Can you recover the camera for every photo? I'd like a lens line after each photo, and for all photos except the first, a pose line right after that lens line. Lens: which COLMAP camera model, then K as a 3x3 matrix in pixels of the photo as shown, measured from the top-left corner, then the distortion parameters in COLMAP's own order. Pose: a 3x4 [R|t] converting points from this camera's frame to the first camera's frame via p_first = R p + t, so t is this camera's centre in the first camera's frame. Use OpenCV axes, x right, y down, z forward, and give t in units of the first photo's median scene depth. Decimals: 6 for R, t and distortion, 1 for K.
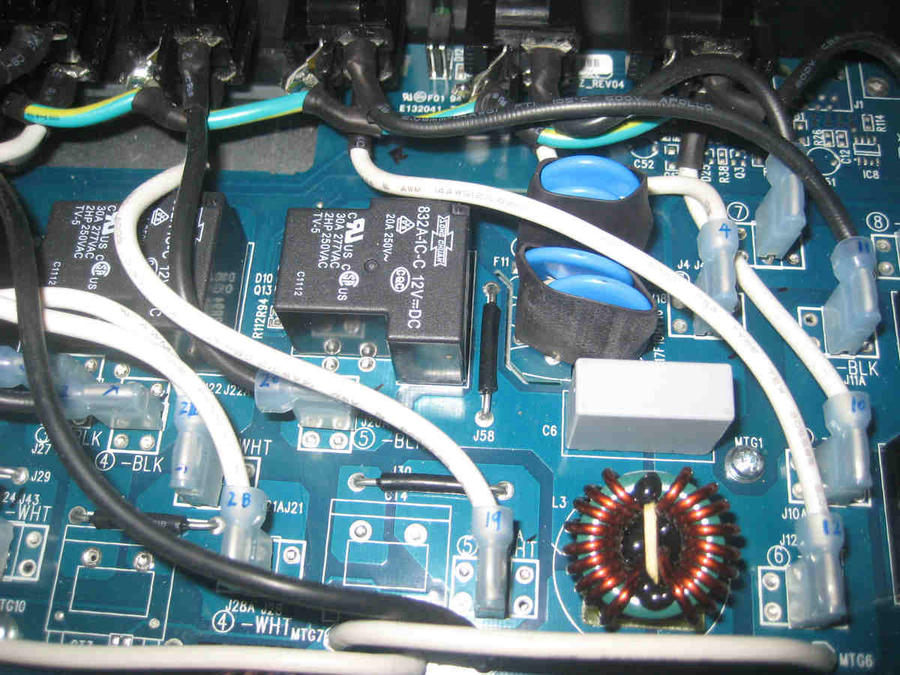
lens RADIAL K [[942.1, 0, 447.4], [0, 942.1, 336.6], [0, 0, 1]] dist [-0.105032, 0.000000]
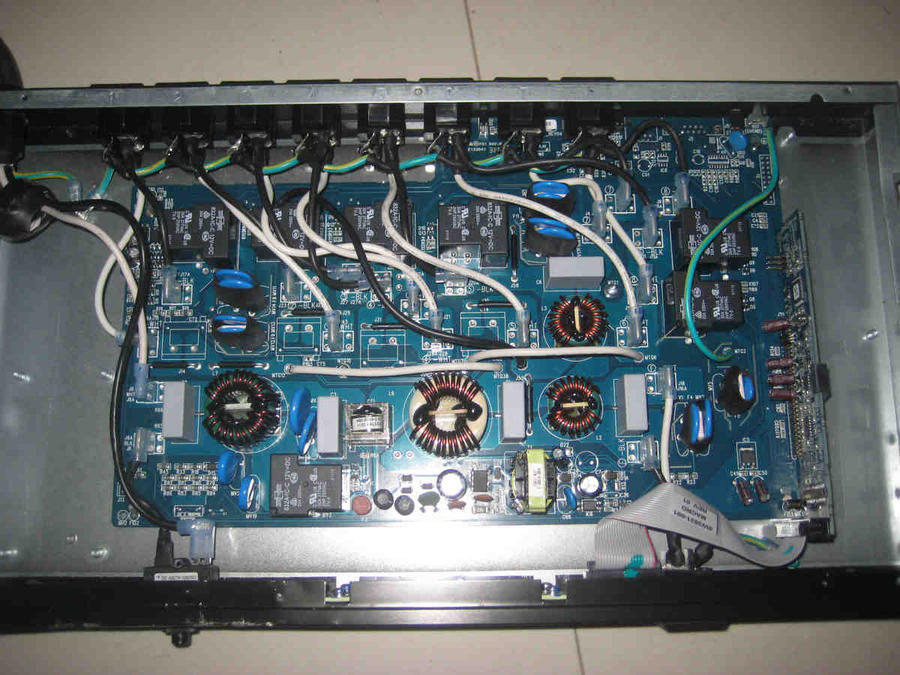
lens RADIAL K [[942.1, 0, 446.2], [0, 942.1, 345.6], [0, 0, 1]] dist [-0.105032, 0.000000]
pose [[0.996291, -0.066138, 0.055050, -0.322293], [0.054678, 0.980552, 0.188489, -0.249152], [-0.066446, -0.184780, 0.980531, -1.687946]]
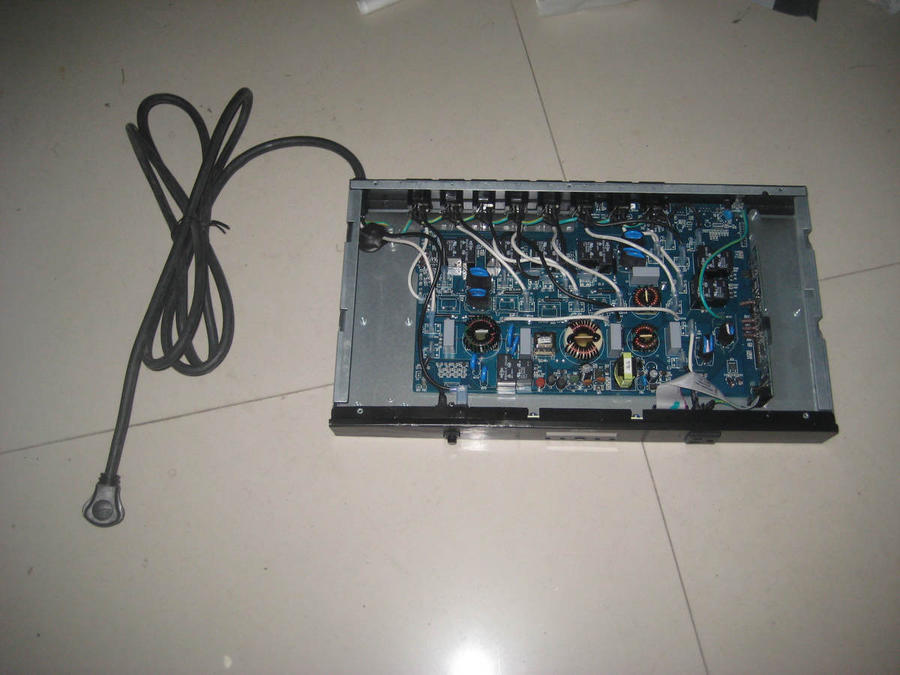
lens RADIAL K [[942.1, 0, 450.2], [0, 942.1, 337.7], [0, 0, 1]] dist [-0.105032, 0.000000]
pose [[0.999346, -0.030864, 0.018859, -1.033111], [0.030202, 0.998951, 0.034427, 0.211301], [-0.019902, -0.033835, 0.999229, -4.439261]]
